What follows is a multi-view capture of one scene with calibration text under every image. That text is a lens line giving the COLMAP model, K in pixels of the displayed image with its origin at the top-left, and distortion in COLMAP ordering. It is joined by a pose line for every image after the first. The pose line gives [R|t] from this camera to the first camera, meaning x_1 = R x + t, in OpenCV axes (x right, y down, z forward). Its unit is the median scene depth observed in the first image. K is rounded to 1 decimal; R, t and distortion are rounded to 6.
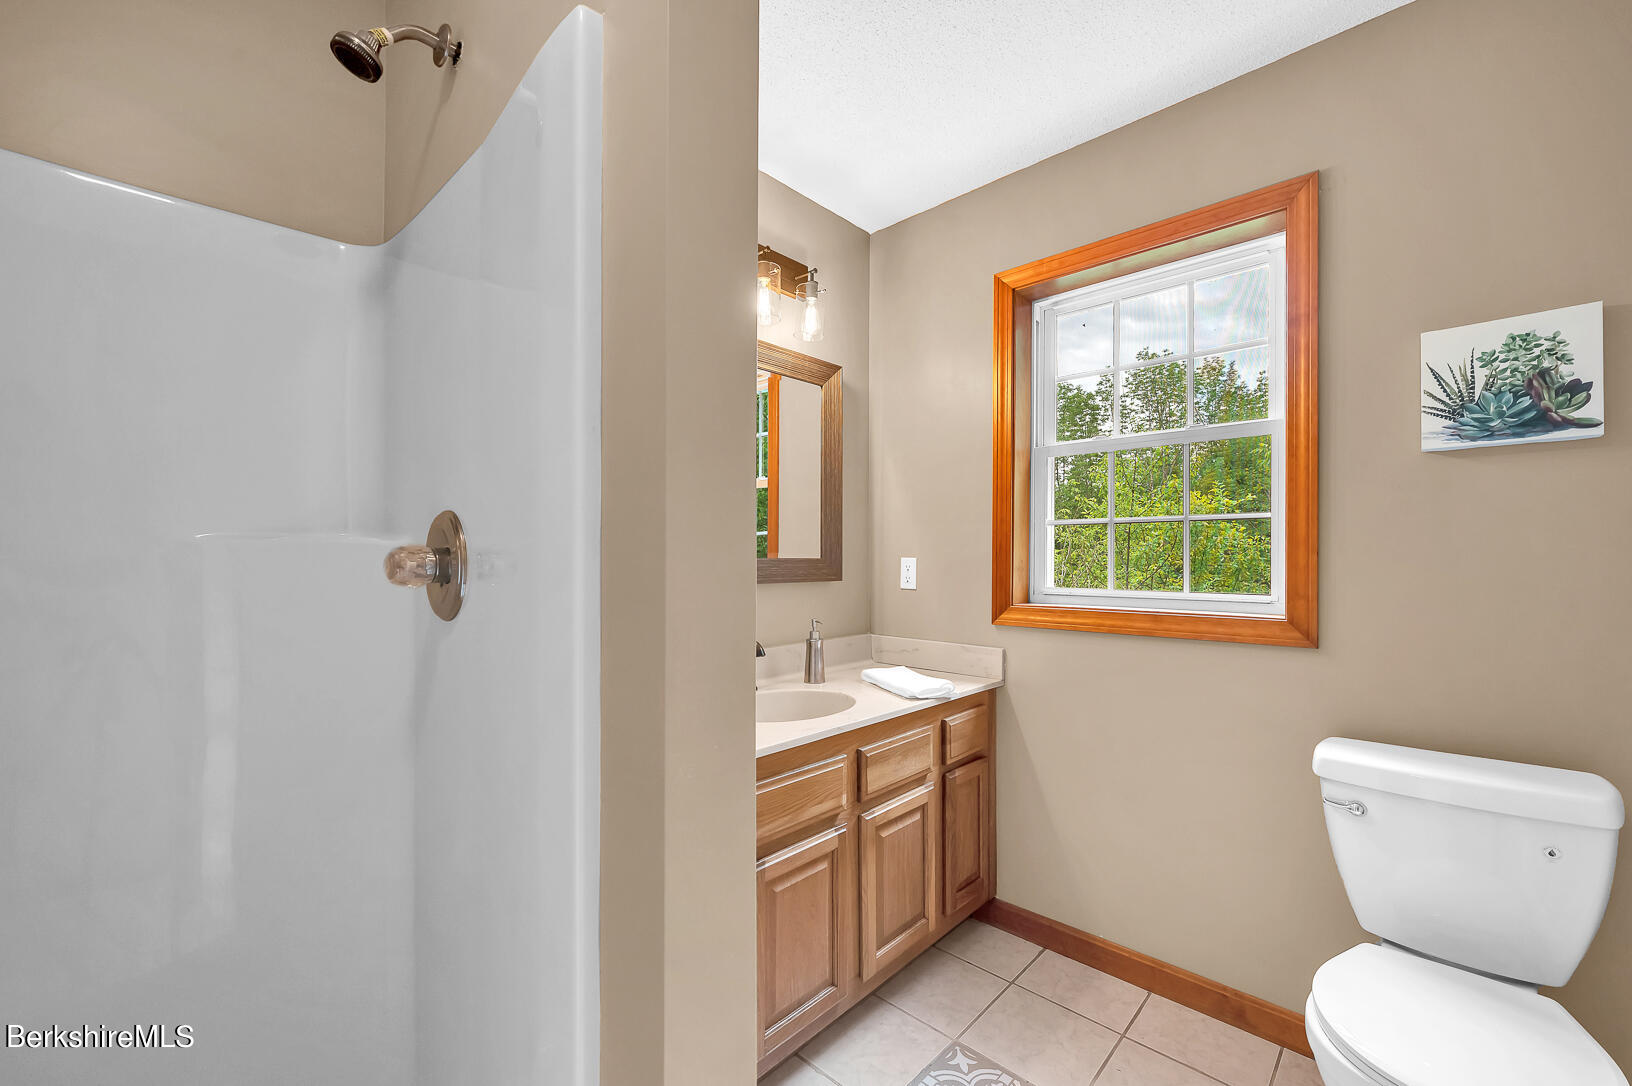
lens RADIAL K [[672.4, 0, 804.7], [0, 672.4, 532.1], [0, 0, 1]] dist [-0.001058, 0.000057]
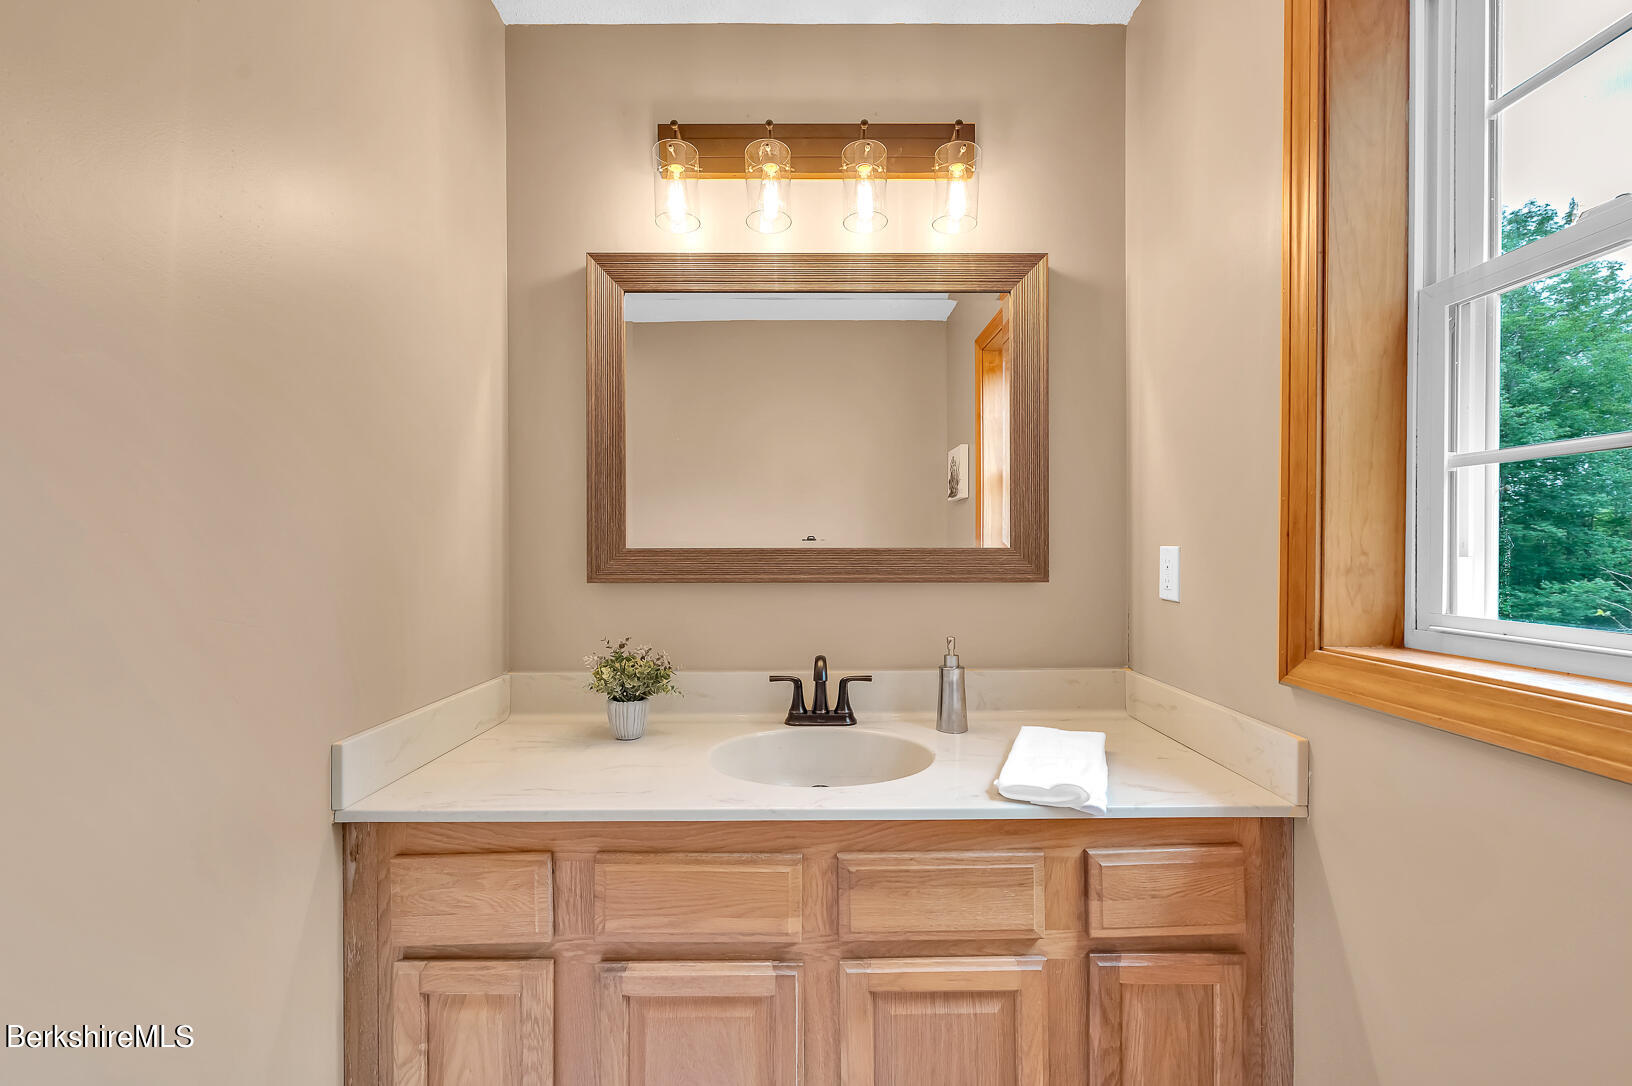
lens RADIAL K [[634.3, 0, 816.0], [0, 634.3, 543.0], [0, 0, 1]] dist [0.000742, -0.000032]
pose [[0.687044, -0.014542, -0.726470, 0.397190], [0.032081, 0.999432, 0.010333, 0.023210], [0.725907, -0.030405, 0.687121, 0.472944]]
